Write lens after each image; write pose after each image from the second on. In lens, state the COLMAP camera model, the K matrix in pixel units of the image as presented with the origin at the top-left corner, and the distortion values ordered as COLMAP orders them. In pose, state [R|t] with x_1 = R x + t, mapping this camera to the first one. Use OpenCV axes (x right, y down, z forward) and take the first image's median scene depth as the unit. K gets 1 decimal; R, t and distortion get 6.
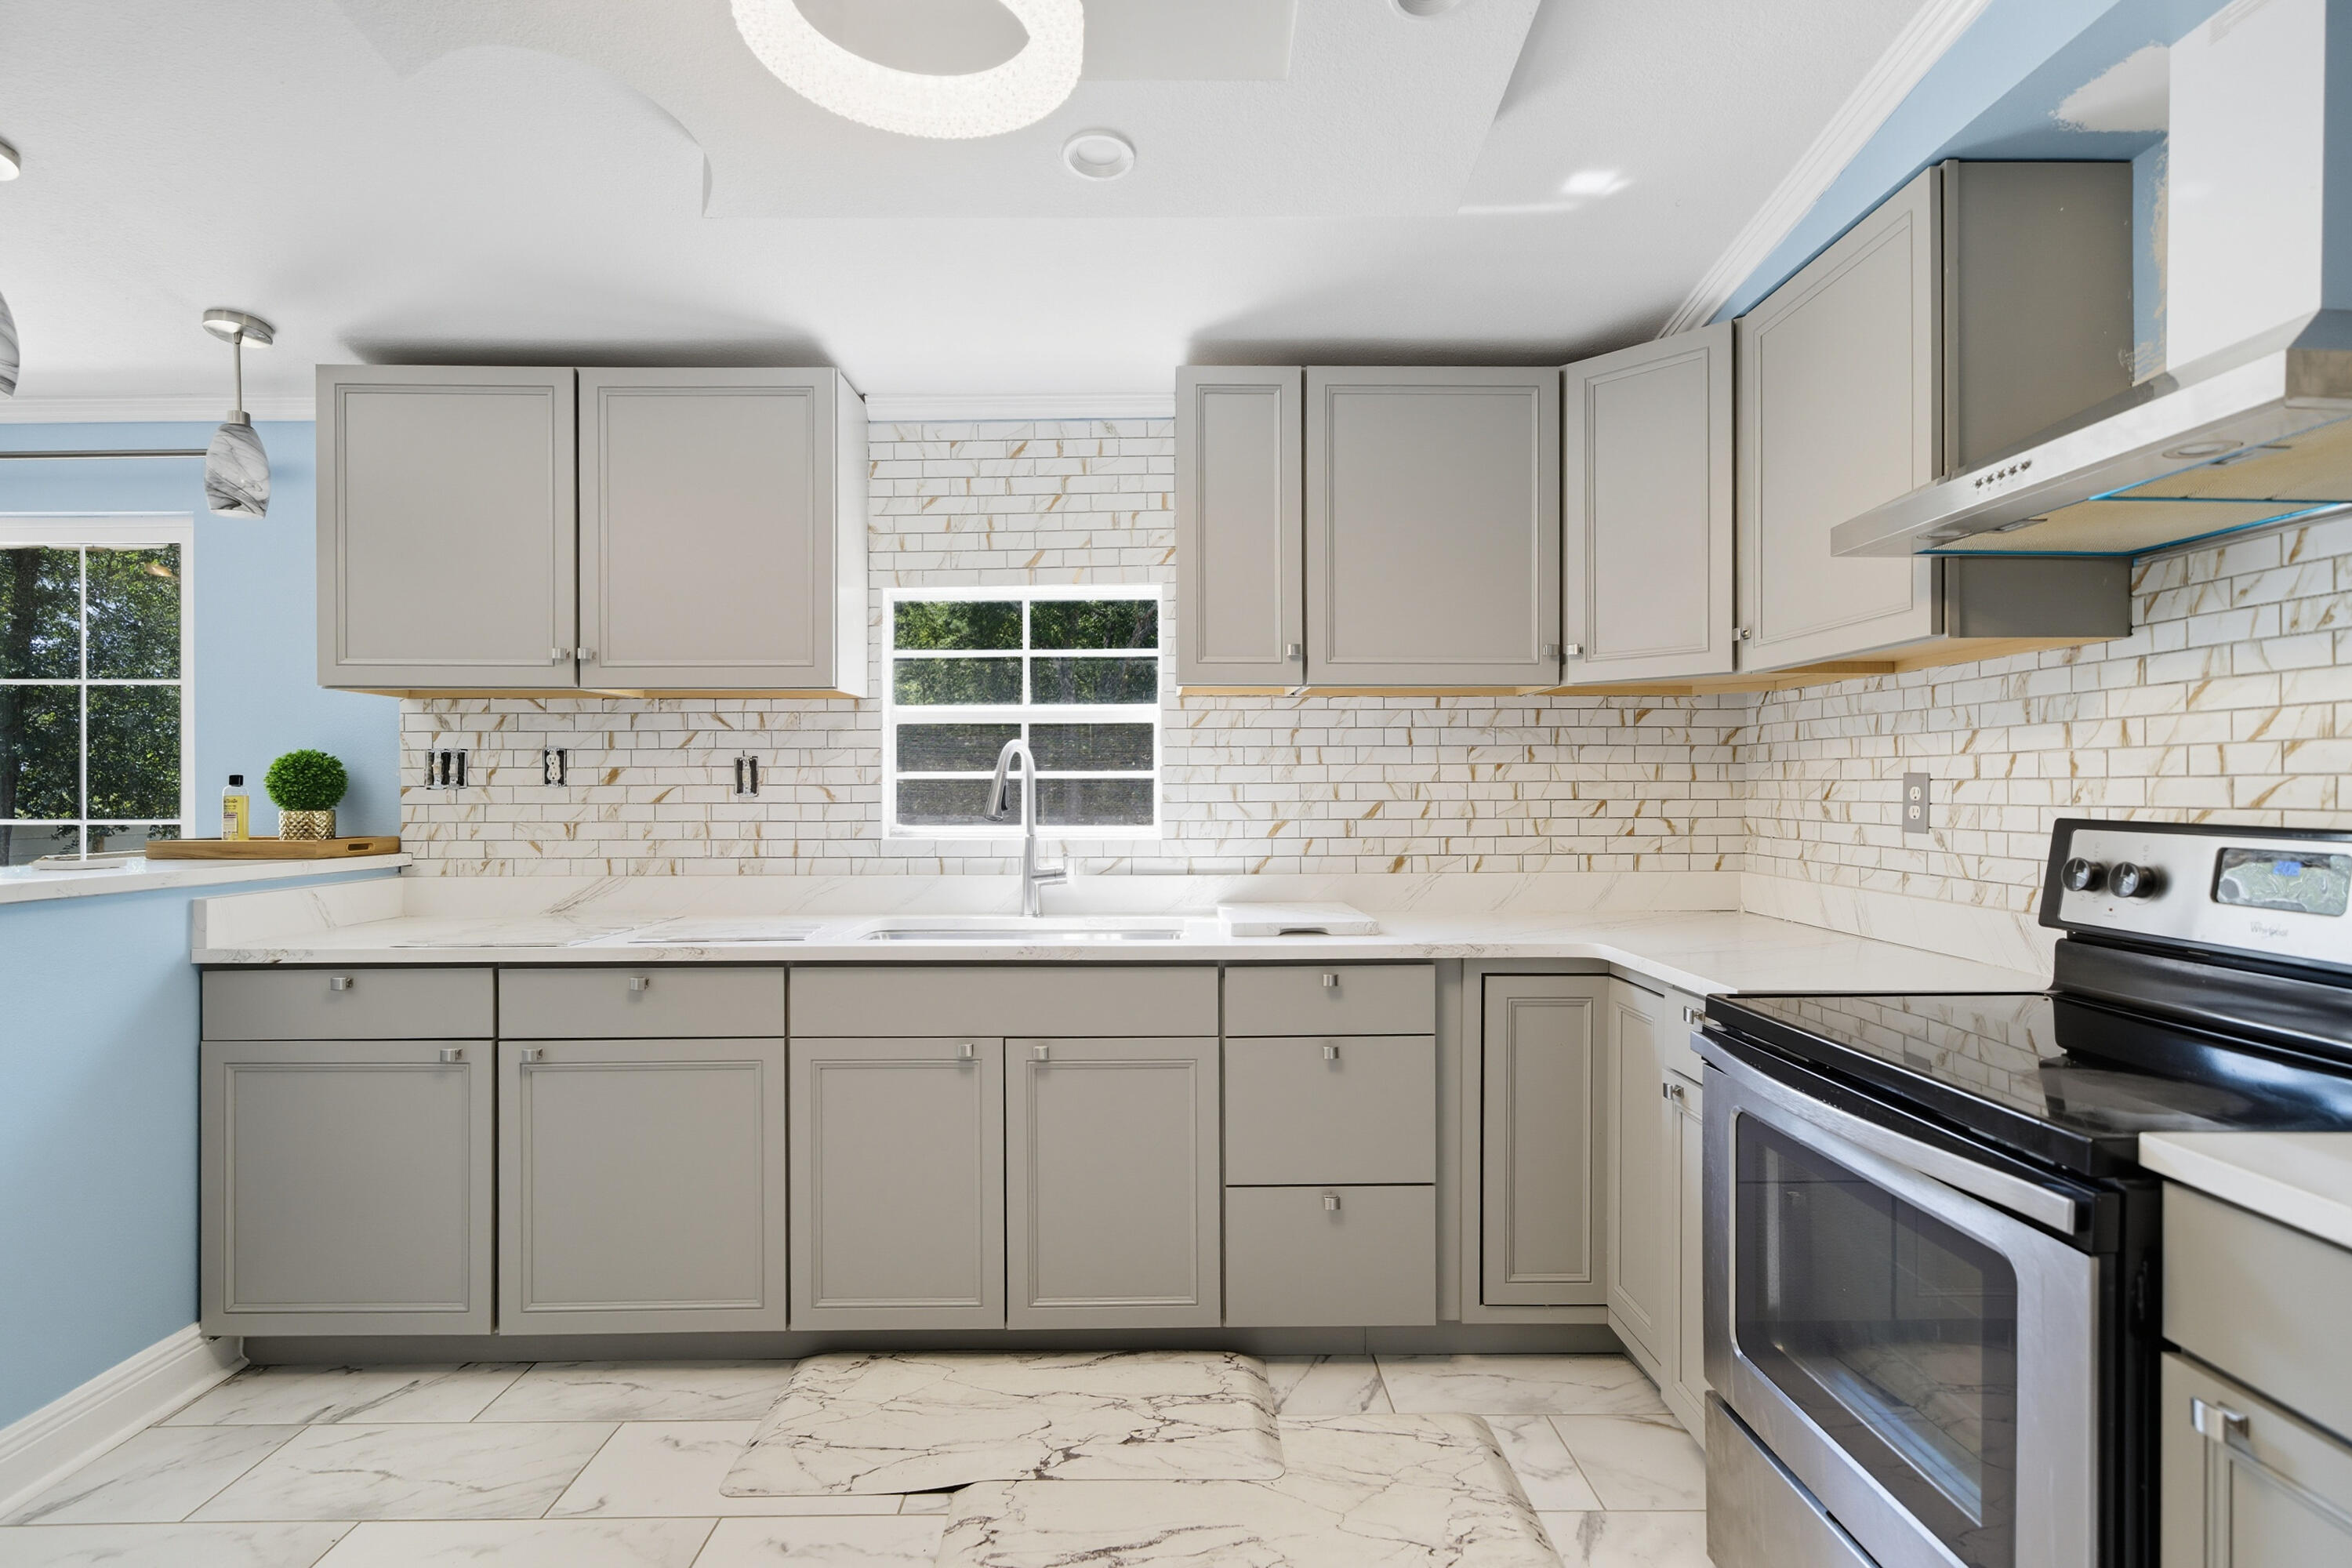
lens RADIAL K [[1176.9, 0, 1176.0], [0, 1176.9, 784.0], [0, 0, 1]] dist [-0.030096, 0.036579]
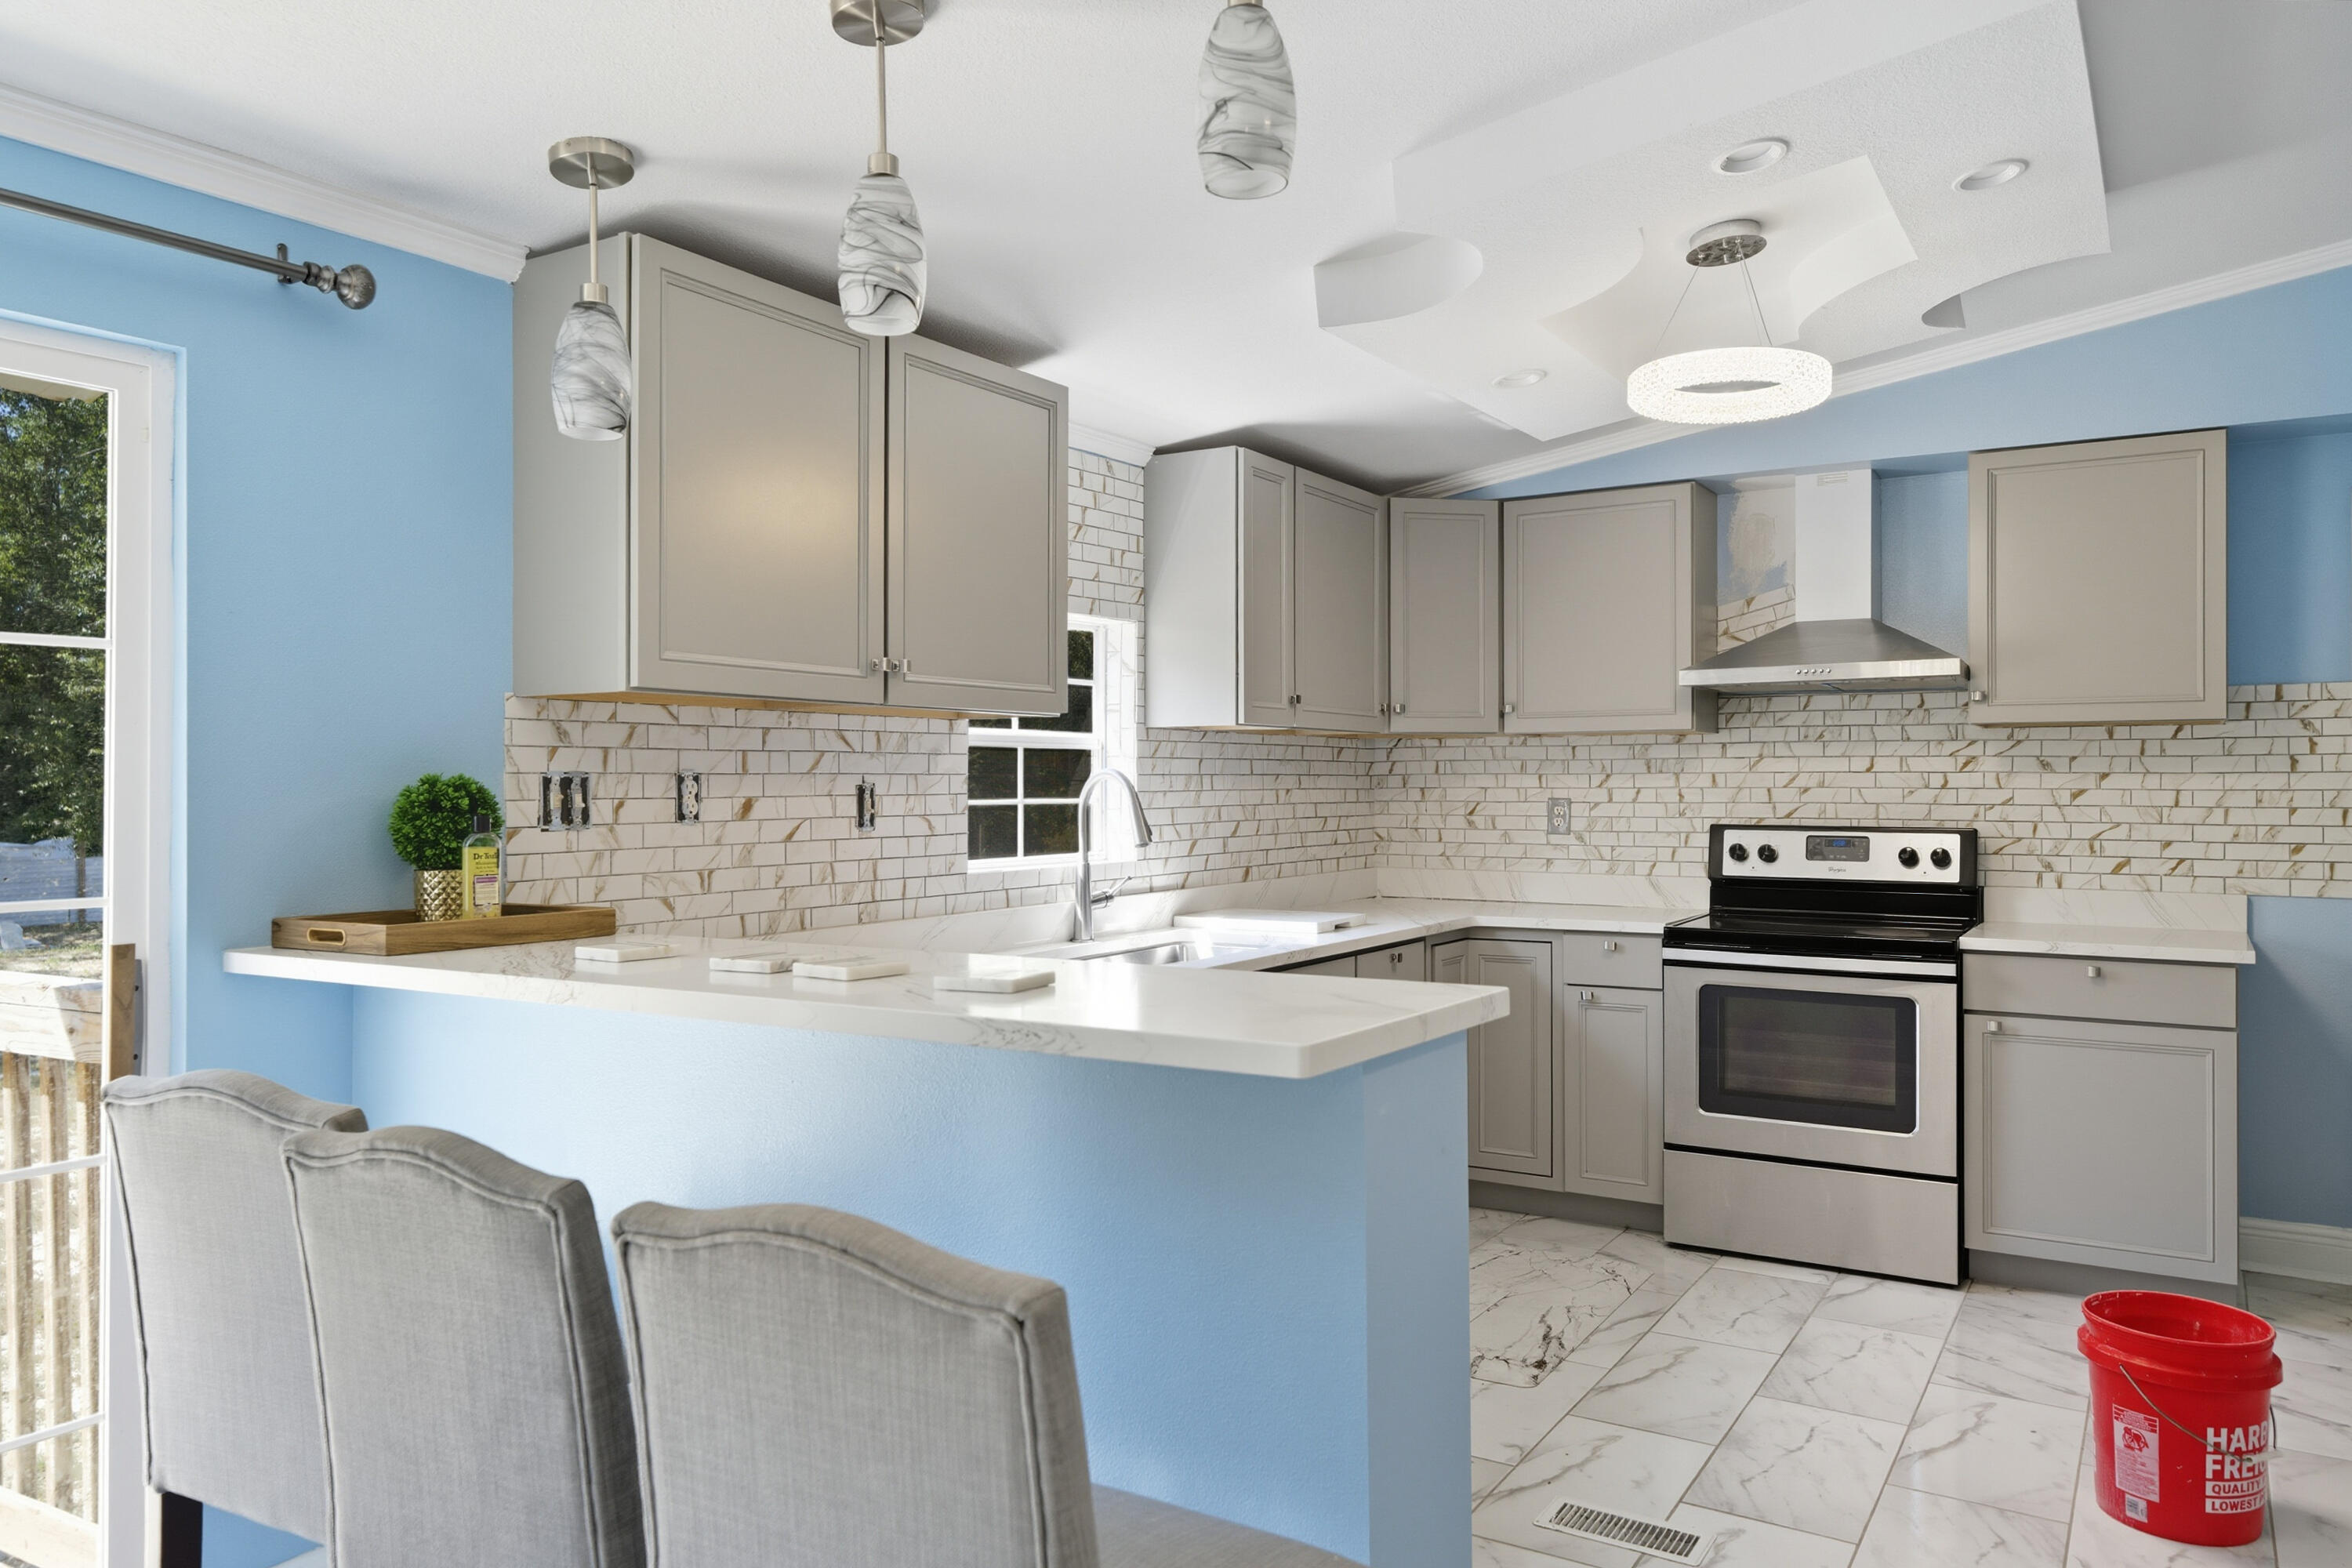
lens RADIAL K [[1604.7, 0, 1186.4], [0, 1604.7, 767.0], [0, 0, 1]] dist [-0.002403, -0.004345]
pose [[0.537811, 0.008975, 0.843018, -1.224605], [-0.000970, 0.999949, -0.010027, -0.023828], [-0.843065, 0.004575, 0.537793, 0.180729]]
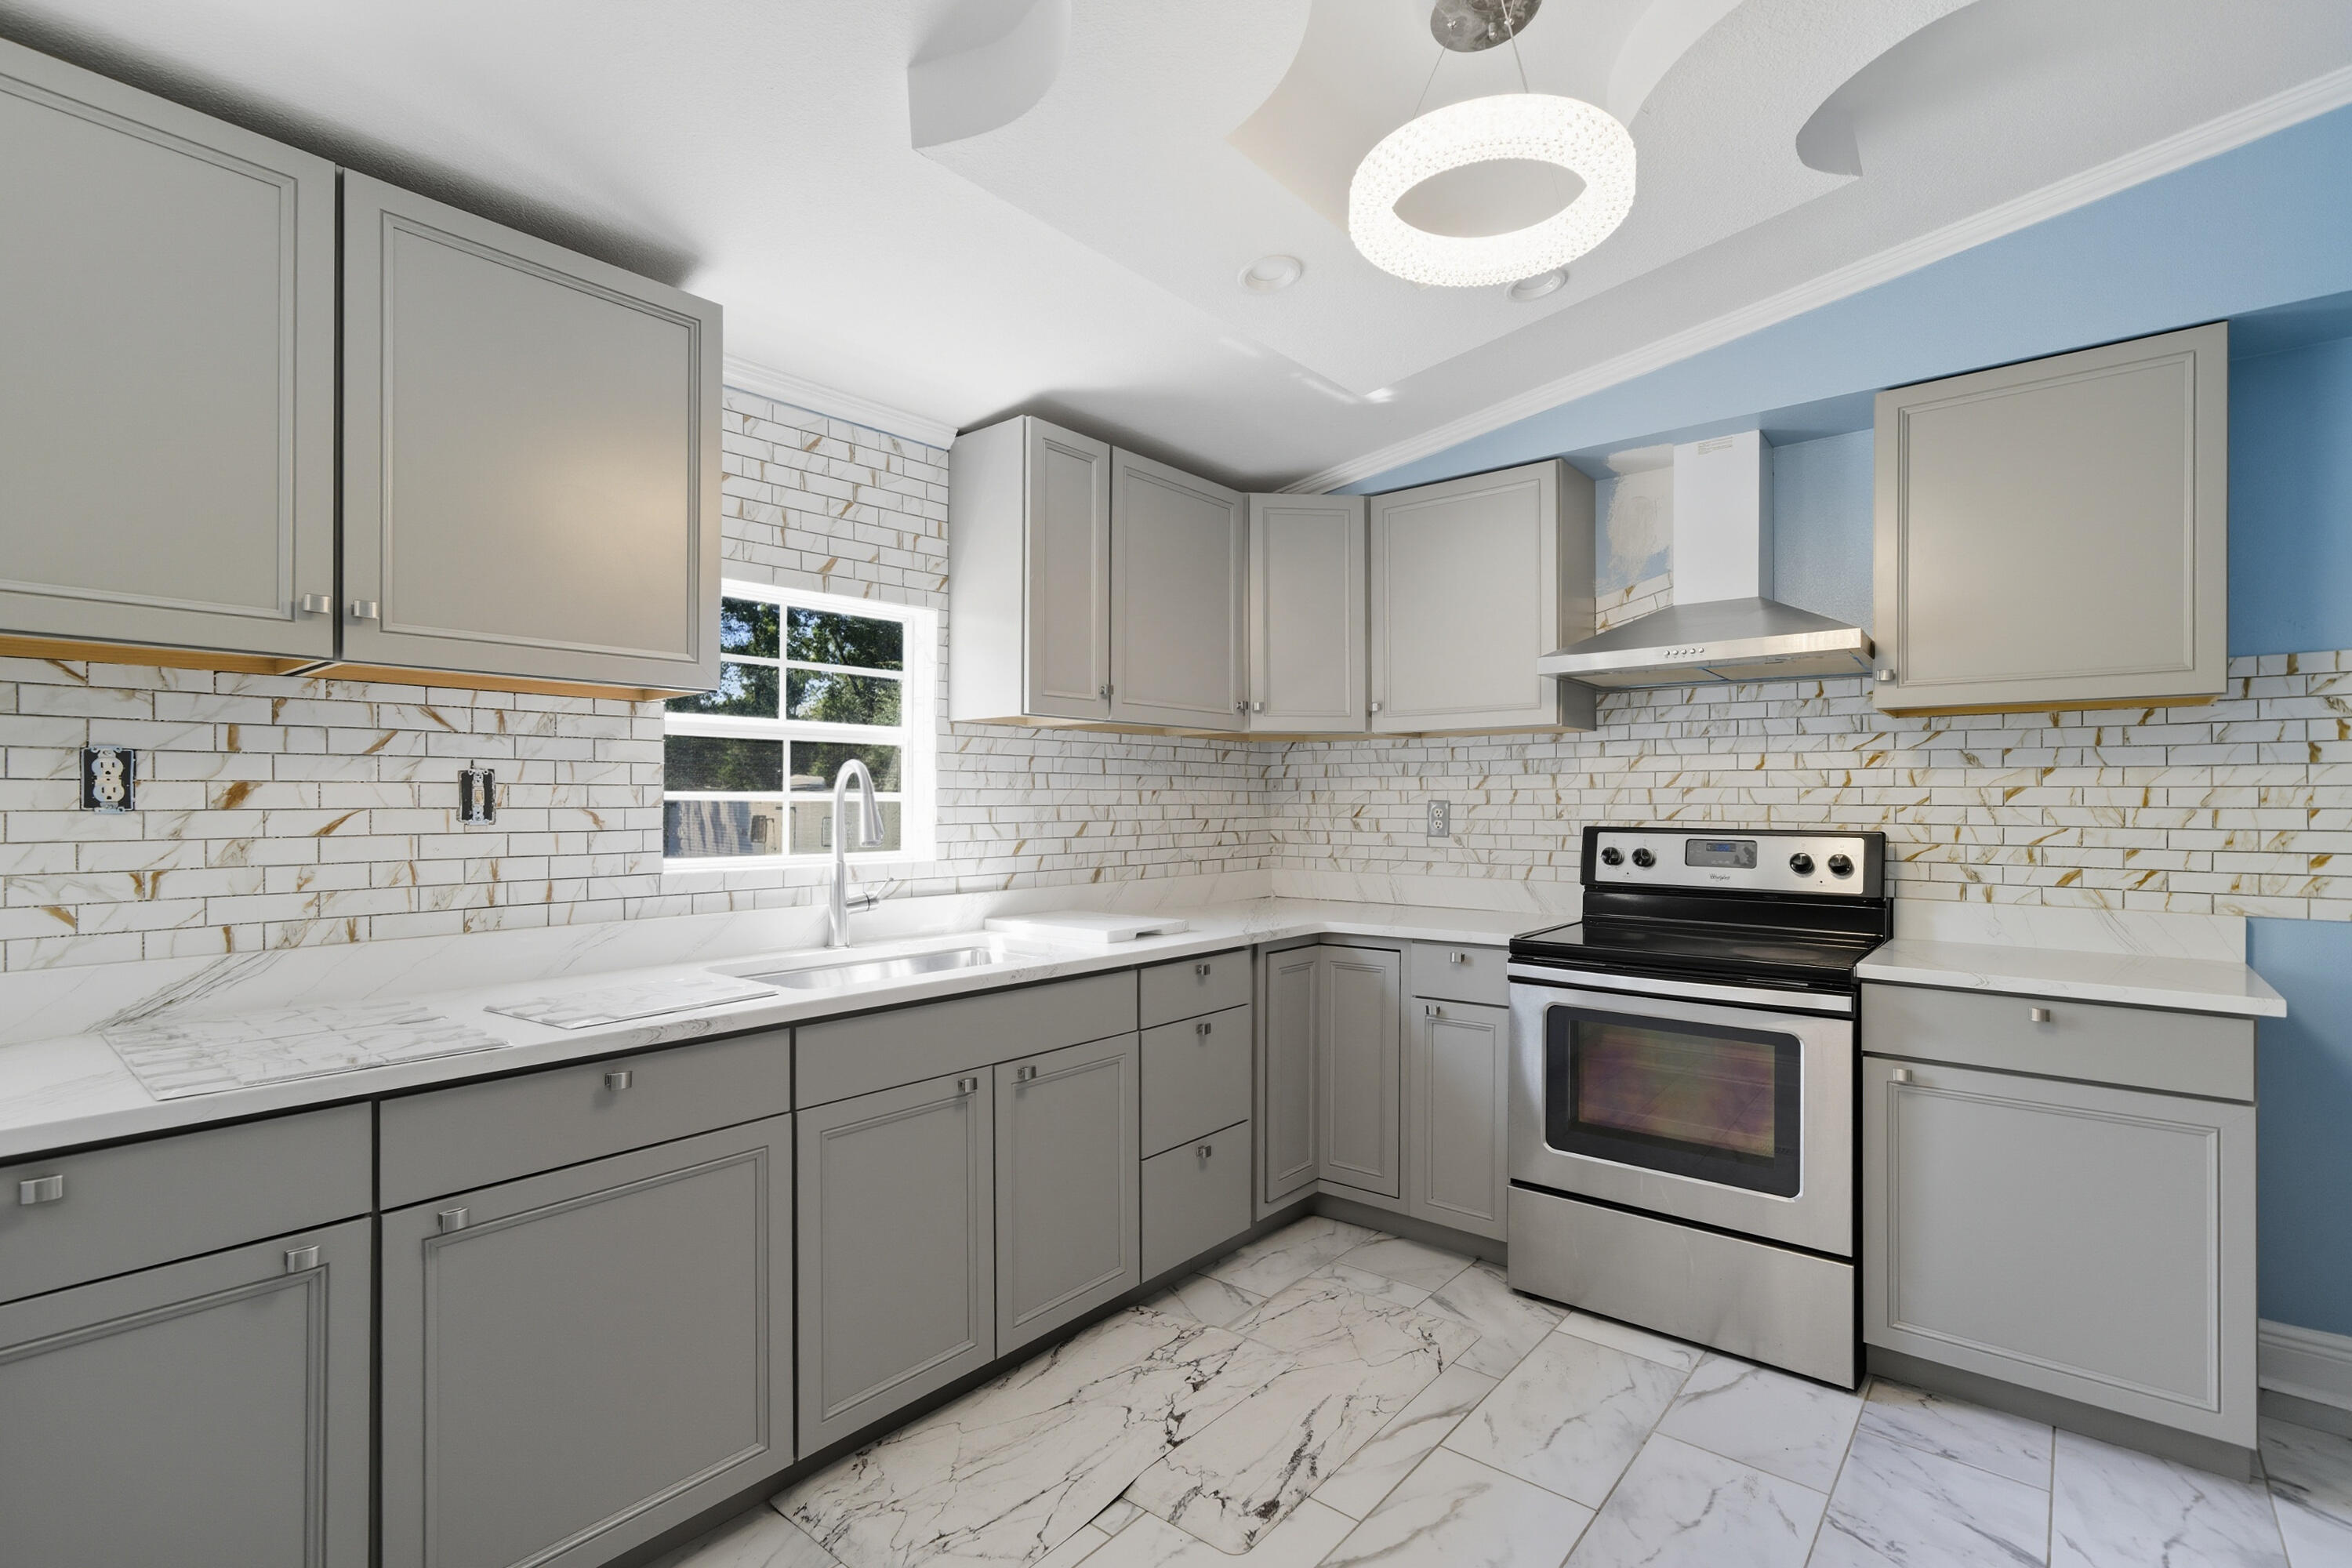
lens RADIAL K [[1089.0, 0, 1179.7], [0, 1089.0, 796.1], [0, 0, 1]] dist [-0.001018, 0.004055]
pose [[0.645850, 0.006194, 0.763440, -0.602953], [-0.003300, 0.999980, -0.005322, -0.004594], [-0.763458, 0.000918, 0.645857, 0.230092]]
